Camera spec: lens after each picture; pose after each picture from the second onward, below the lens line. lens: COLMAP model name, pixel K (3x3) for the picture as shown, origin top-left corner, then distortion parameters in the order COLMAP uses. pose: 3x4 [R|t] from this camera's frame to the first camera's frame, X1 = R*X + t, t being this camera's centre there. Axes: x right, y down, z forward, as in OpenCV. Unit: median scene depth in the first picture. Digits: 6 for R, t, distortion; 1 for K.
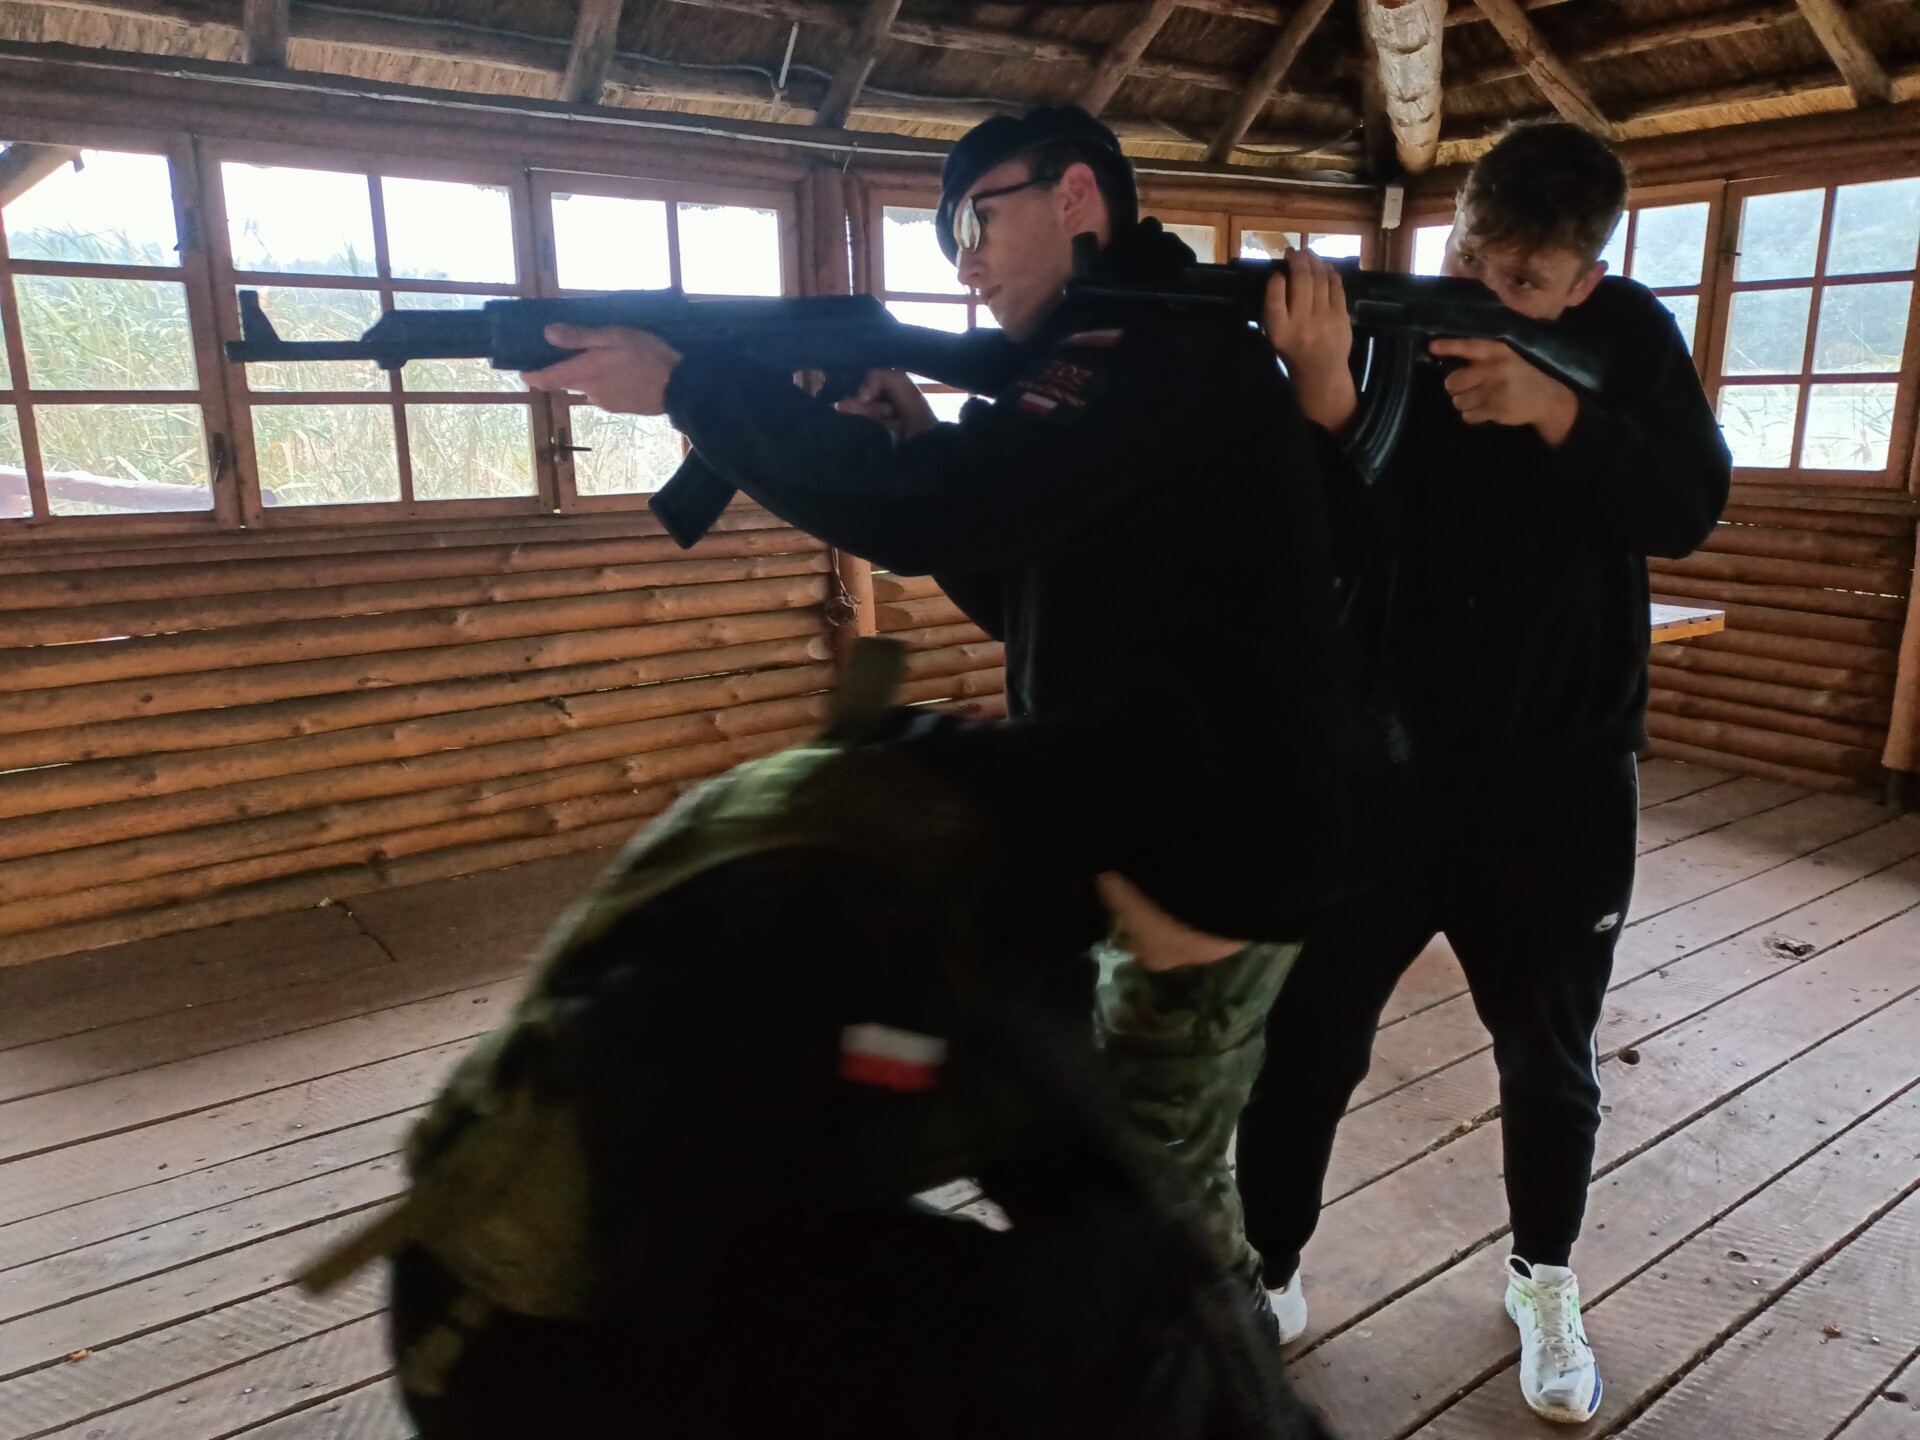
lens RADIAL K [[1417.1, 0, 960.0], [0, 1417.1, 720.0], [0, 0, 1]] dist [0.066464, -0.052606]
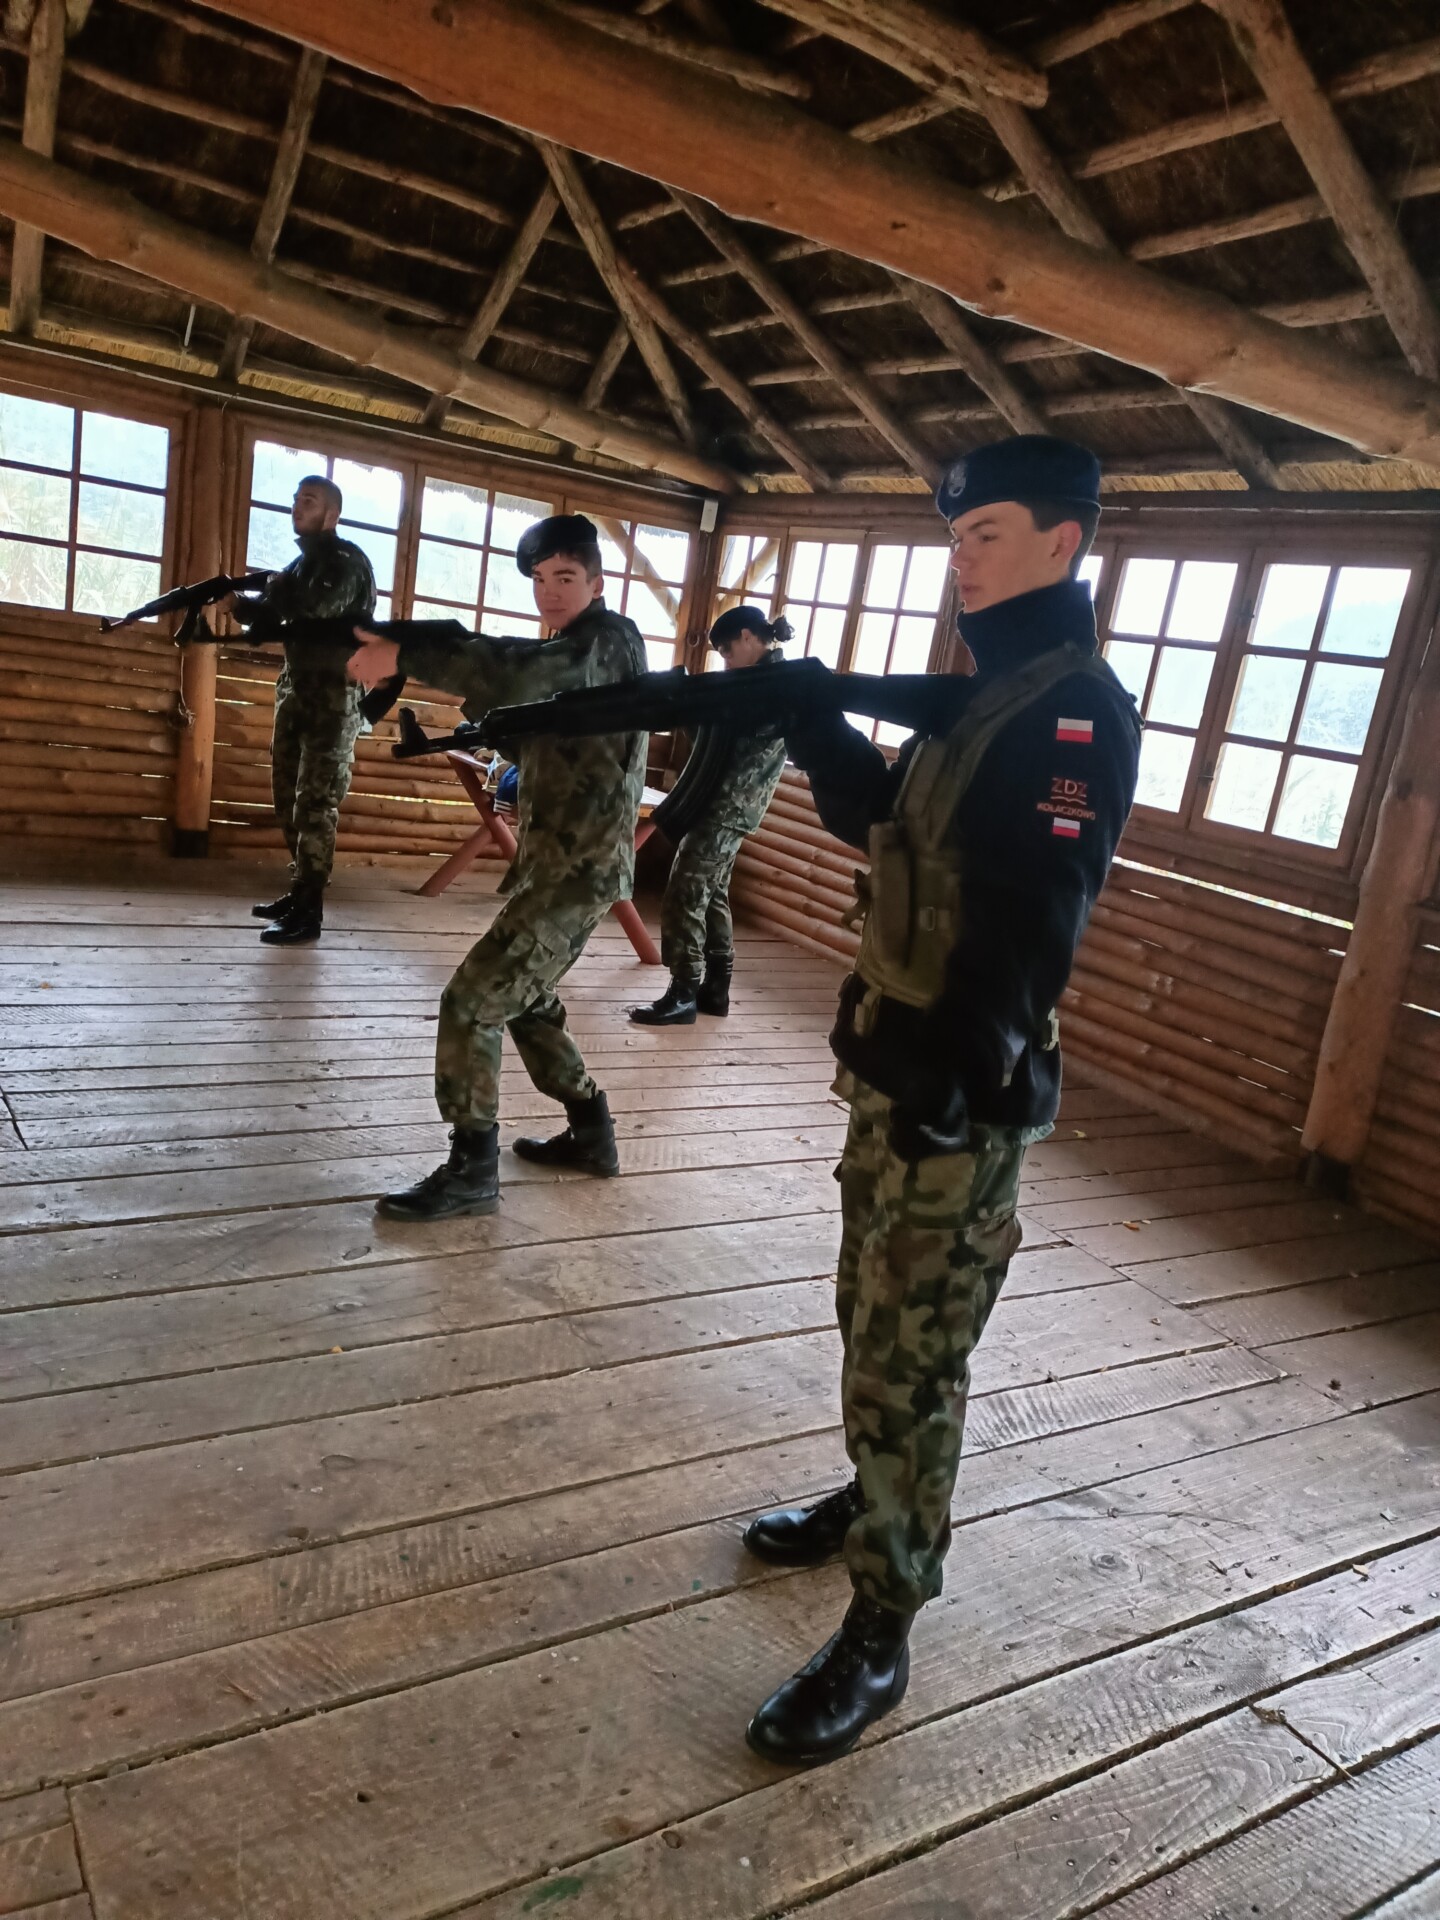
lens RADIAL K [[1417.1, 0, 720.0], [0, 1417.1, 960.0], [0, 0, 1]] dist [0.066464, -0.052606]
pose [[0.984600, 0.174123, -0.015618, 0.552131], [-0.174383, 0.984527, -0.017238, 0.095639], [0.012374, 0.019696, 0.999729, -0.430965]]
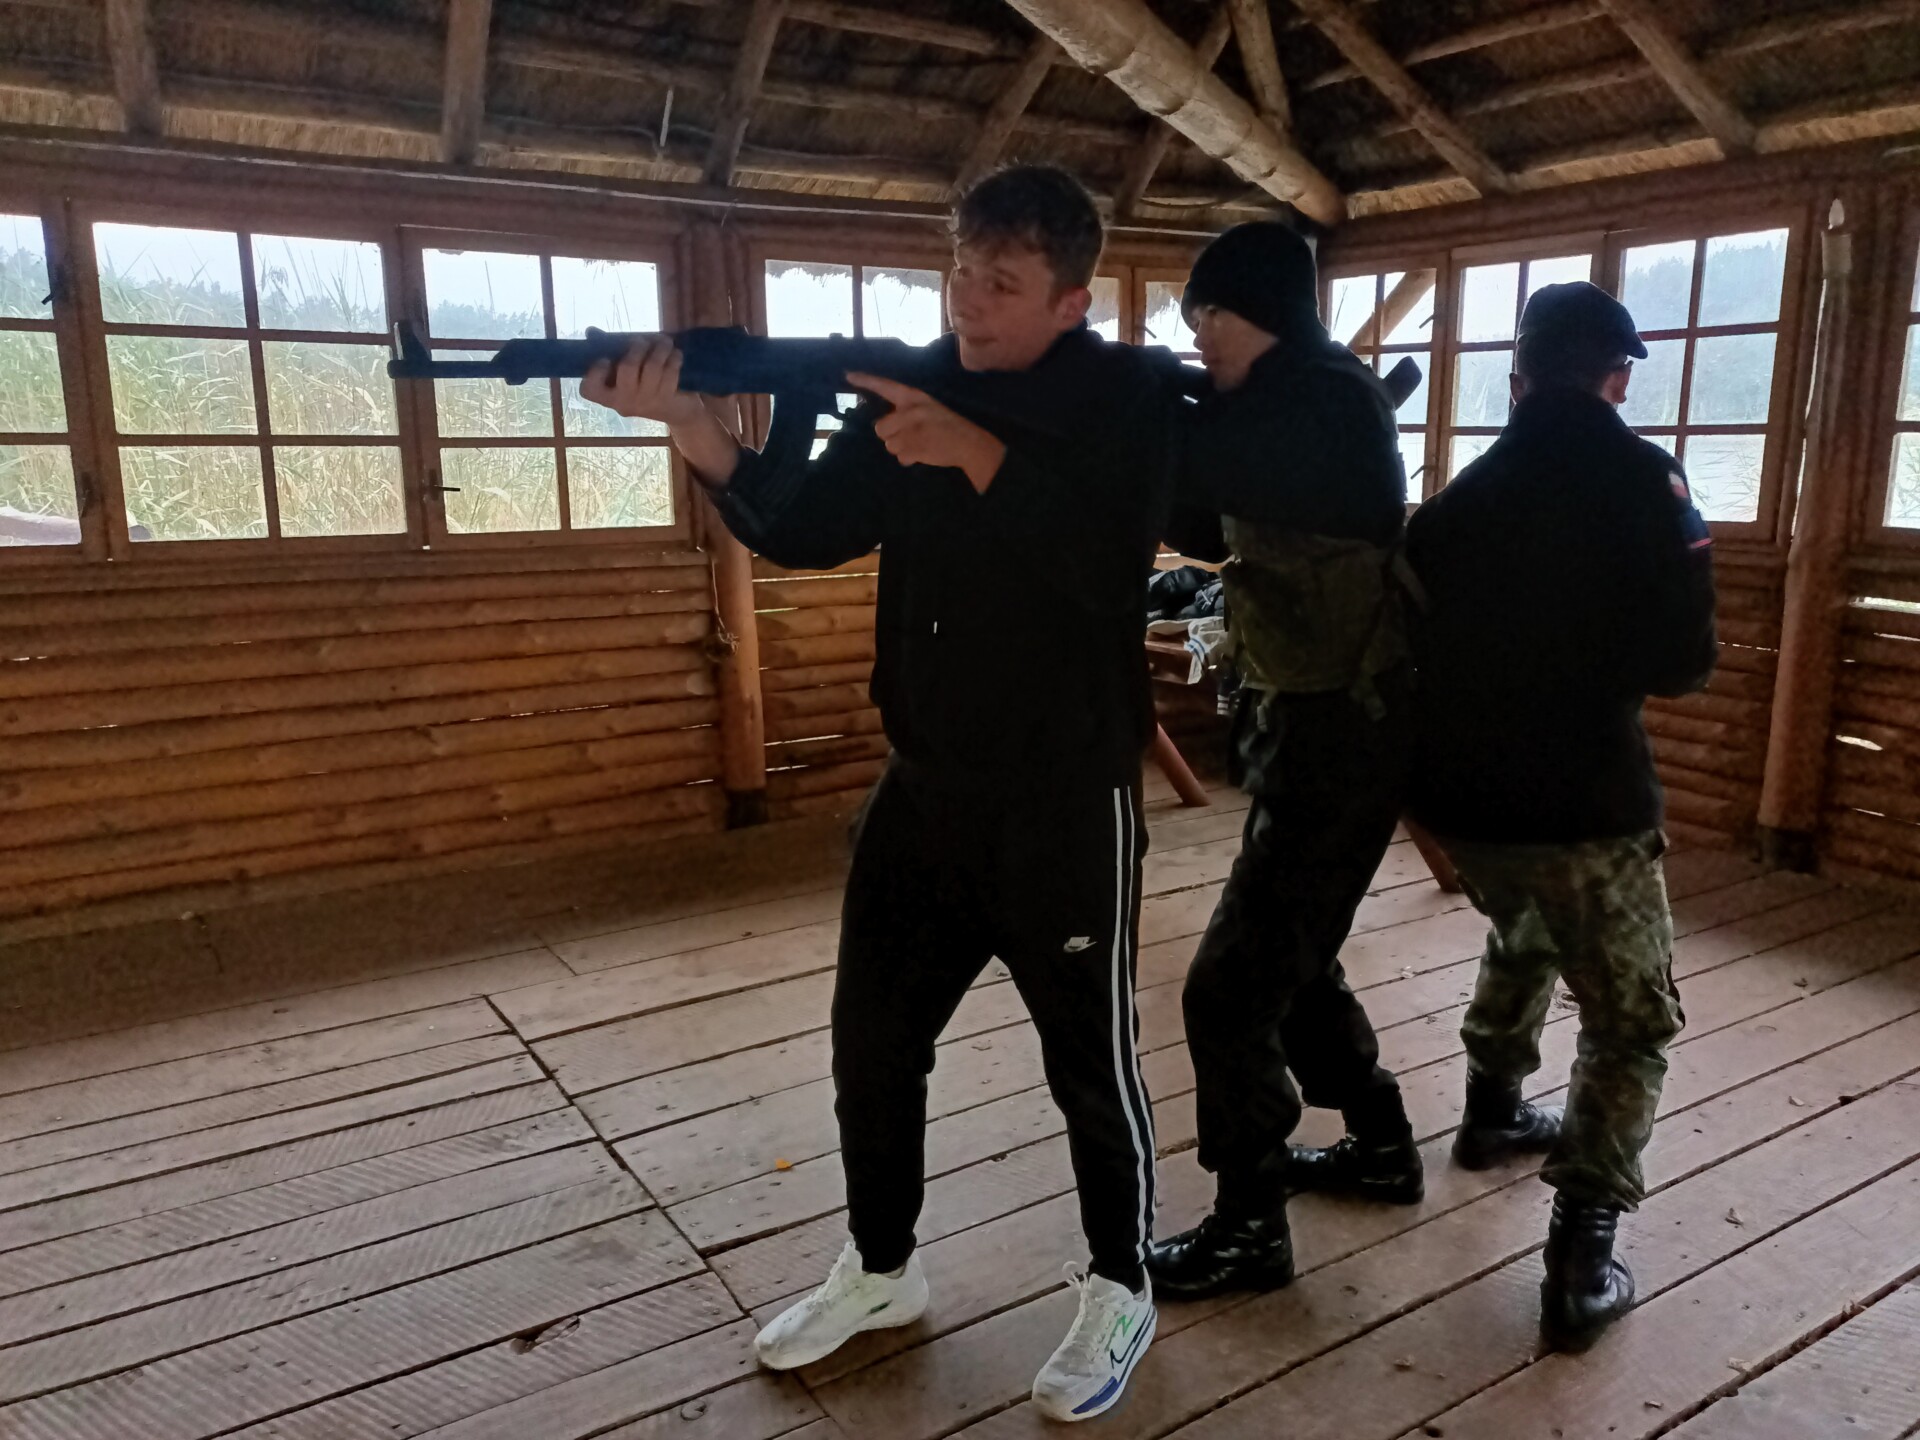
lens RADIAL K [[1429.8, 0, 960.0], [0, 1429.8, 720.0], [0, 0, 1]] dist [0.063940, -0.056590]
pose [[0.997399, 0.017742, -0.069856, 0.179696], [-0.020007, 0.999292, -0.031868, 0.005590], [0.069242, 0.033183, 0.997048, -0.022329]]
